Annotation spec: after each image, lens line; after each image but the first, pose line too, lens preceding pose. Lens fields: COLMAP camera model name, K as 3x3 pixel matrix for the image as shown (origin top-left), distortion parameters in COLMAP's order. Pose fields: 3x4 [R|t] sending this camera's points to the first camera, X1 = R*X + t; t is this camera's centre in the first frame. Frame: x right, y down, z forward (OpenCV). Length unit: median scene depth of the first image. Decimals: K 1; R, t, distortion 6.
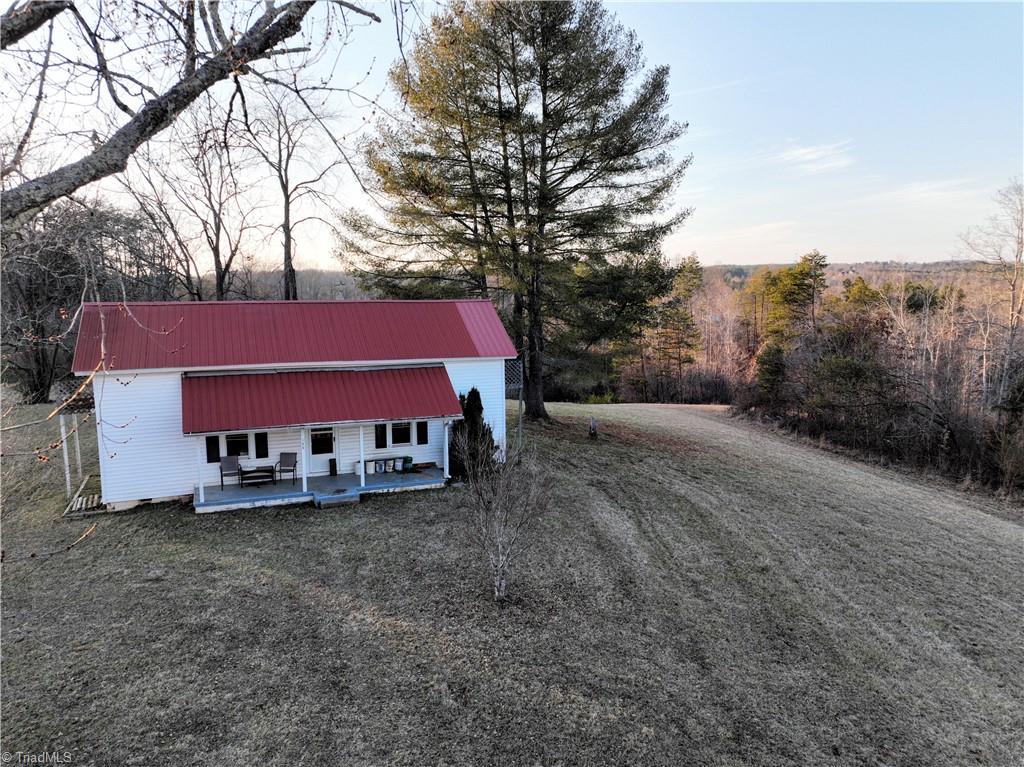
lens RADIAL K [[719.9, 0, 512.0], [0, 719.9, 383.5], [0, 0, 1]] dist [0.007492, 0.009514]
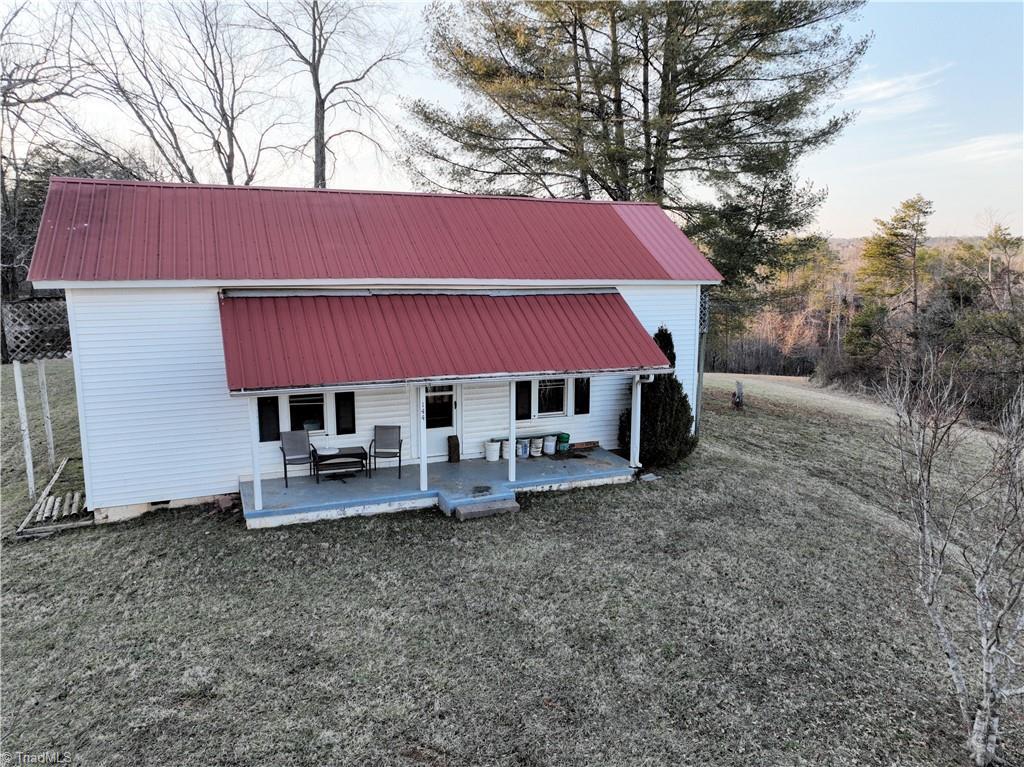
lens RADIAL K [[719.9, 0, 512.0], [0, 719.9, 383.5], [0, 0, 1]] dist [0.007492, 0.009514]
pose [[0.999921, 0.006053, 0.011056, -0.216083], [-0.006443, 0.999345, 0.035608, 0.037940], [-0.010833, -0.035676, 0.999305, 0.390757]]
